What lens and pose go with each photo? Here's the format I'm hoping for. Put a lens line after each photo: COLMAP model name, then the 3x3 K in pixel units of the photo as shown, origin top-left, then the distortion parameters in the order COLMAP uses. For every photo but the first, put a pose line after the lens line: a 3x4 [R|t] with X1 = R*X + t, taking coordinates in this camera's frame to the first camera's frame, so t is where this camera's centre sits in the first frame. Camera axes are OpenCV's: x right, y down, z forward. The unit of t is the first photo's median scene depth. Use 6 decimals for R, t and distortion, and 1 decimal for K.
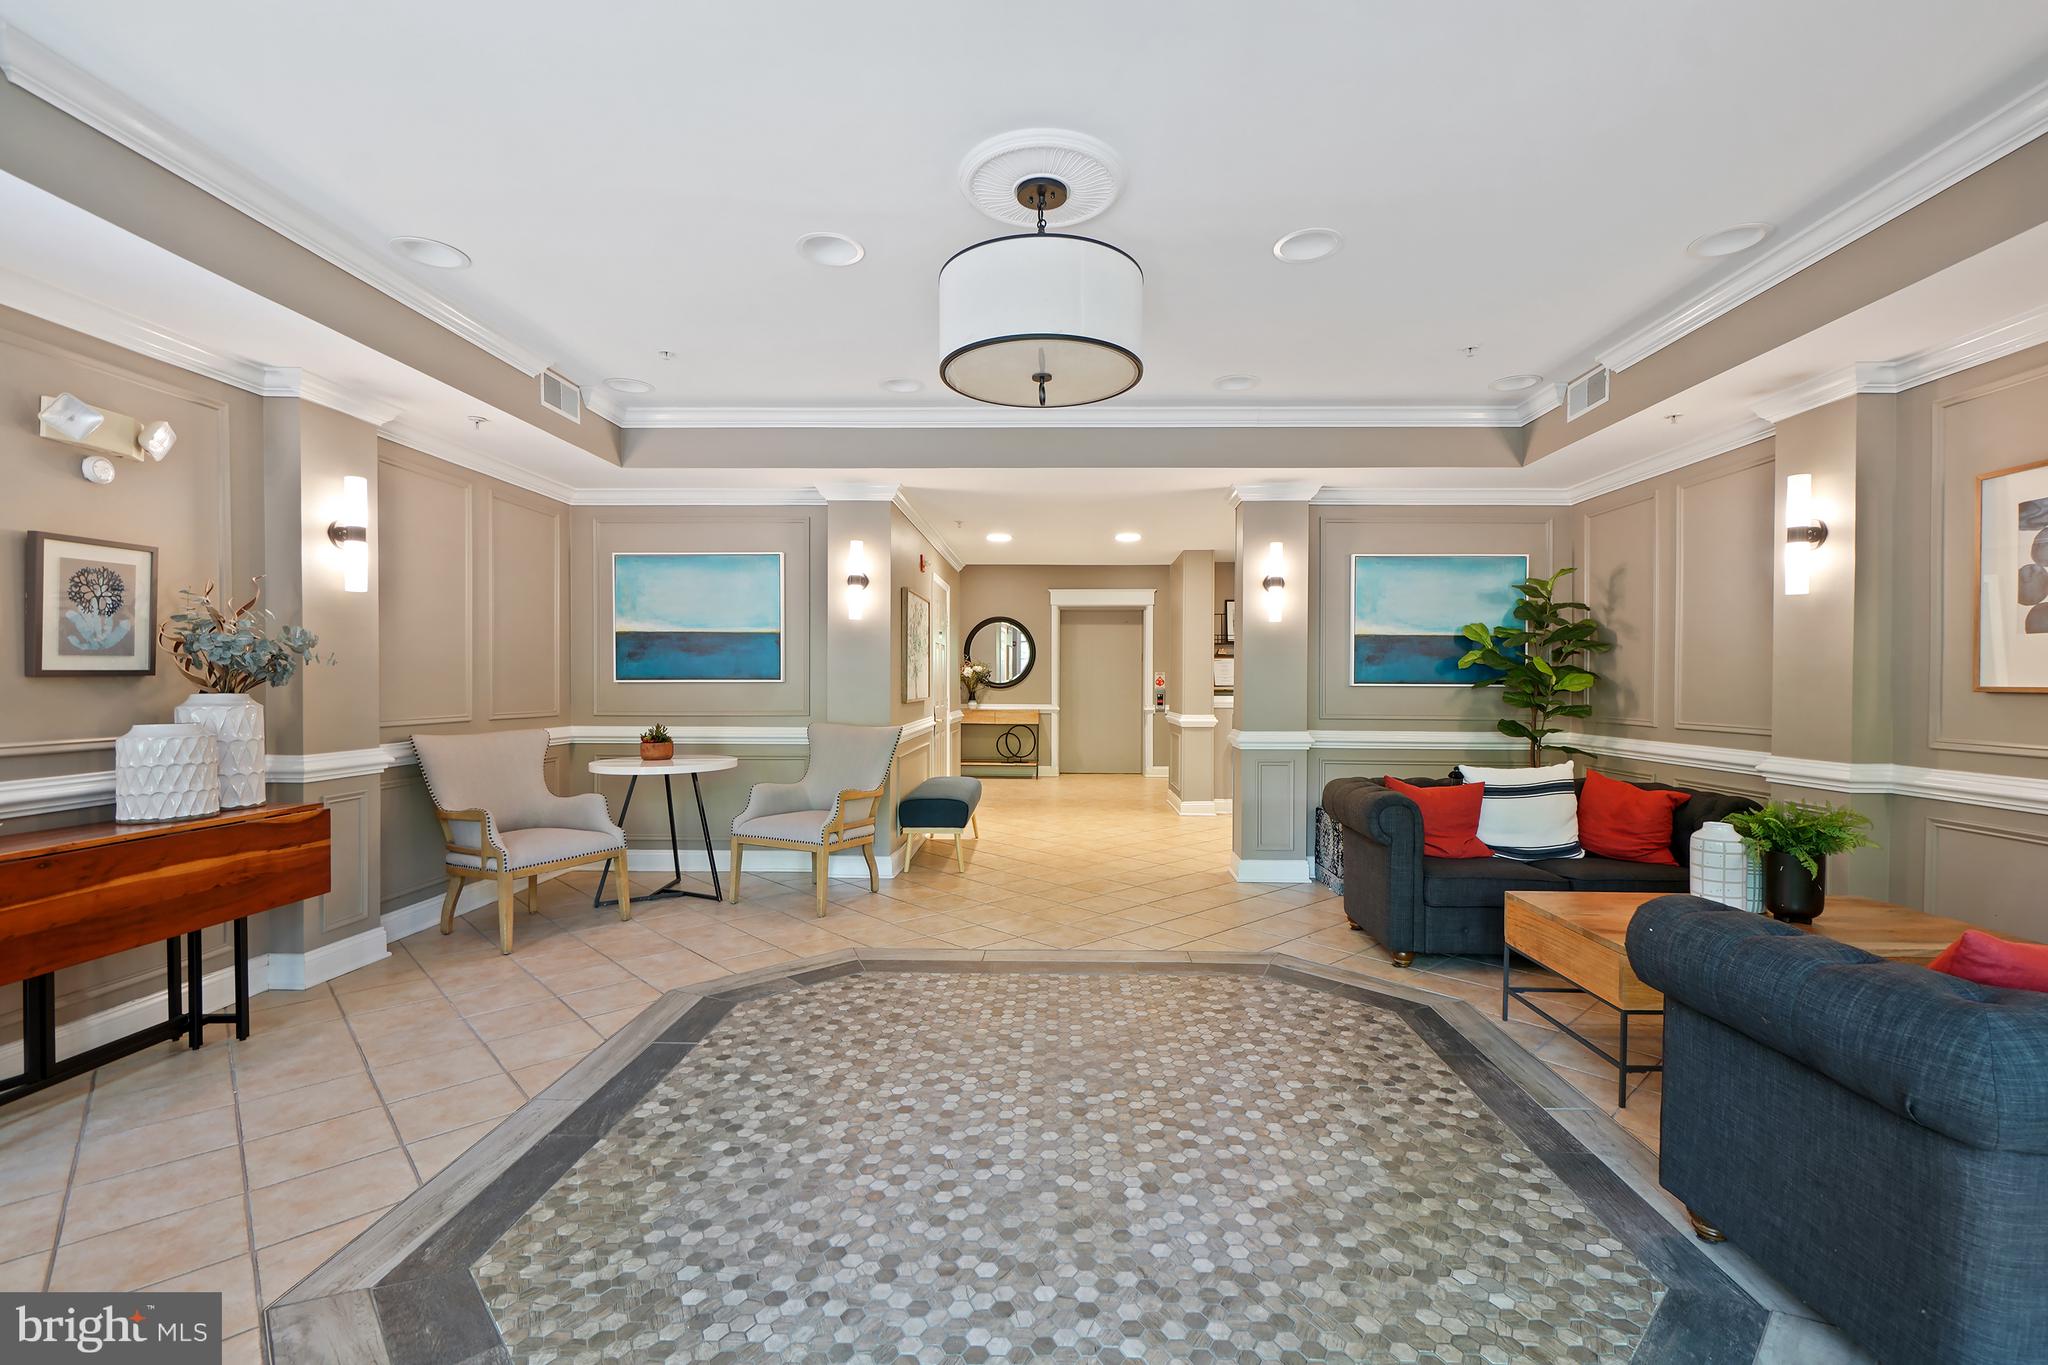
lens RADIAL K [[892.3, 0, 1036.9], [0, 892.3, 693.0], [0, 0, 1]] dist [0.001790, -0.000369]
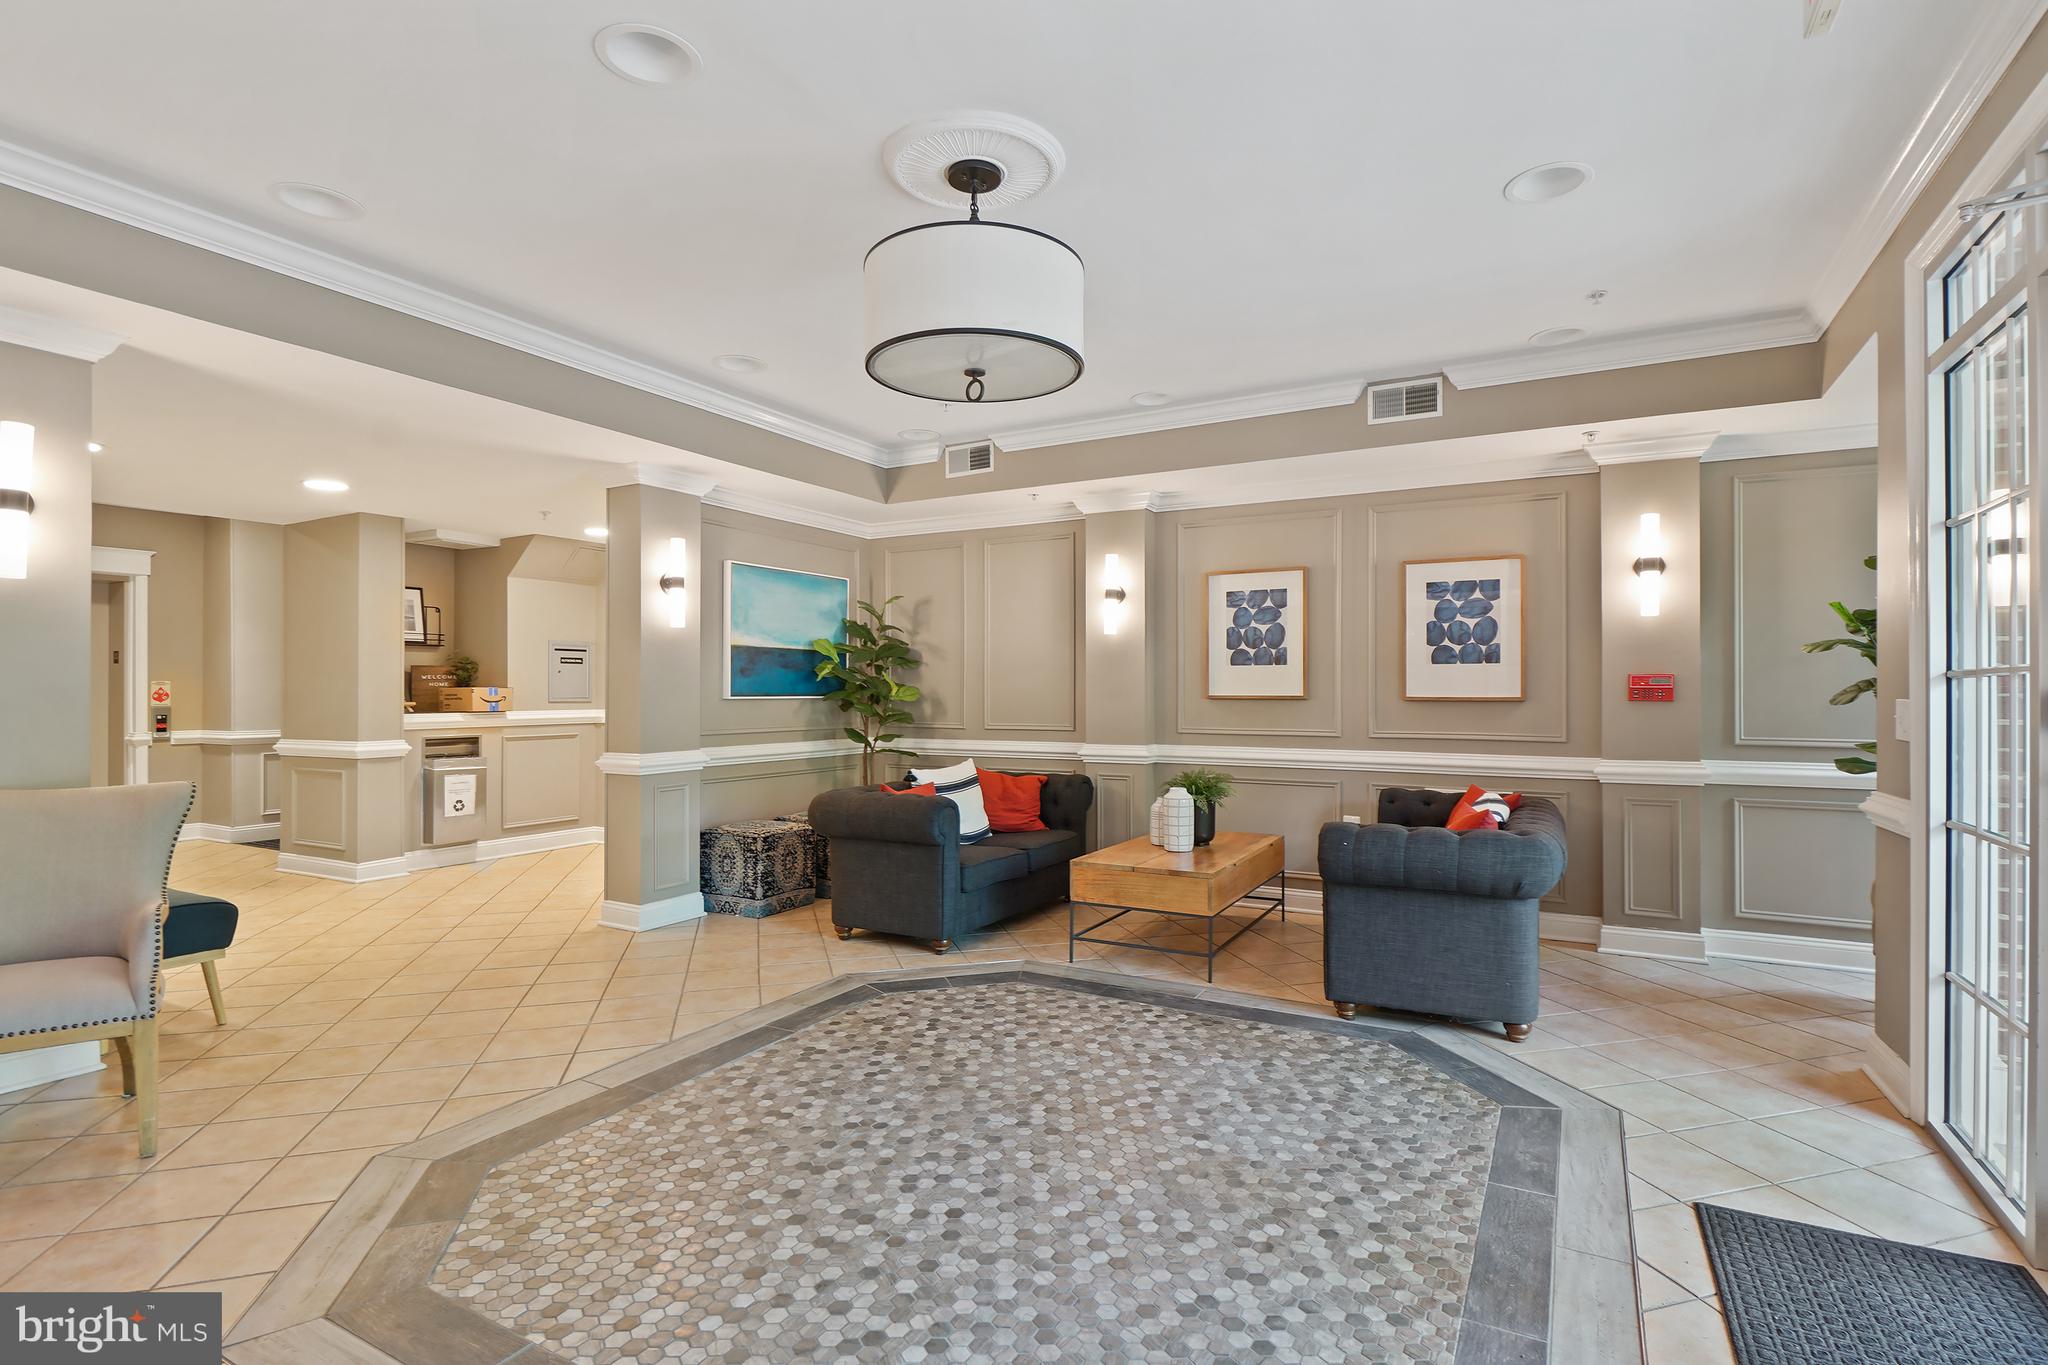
lens RADIAL K [[993.1, 0, 1024.1], [0, 993.1, 693.3], [0, 0, 1]] dist [-0.003281, -0.000935]
pose [[0.463147, -0.008241, 0.886243, -0.823199], [0.015754, 0.999875, 0.001065, -0.019426], [-0.886141, 0.013469, 0.463219, 0.441326]]
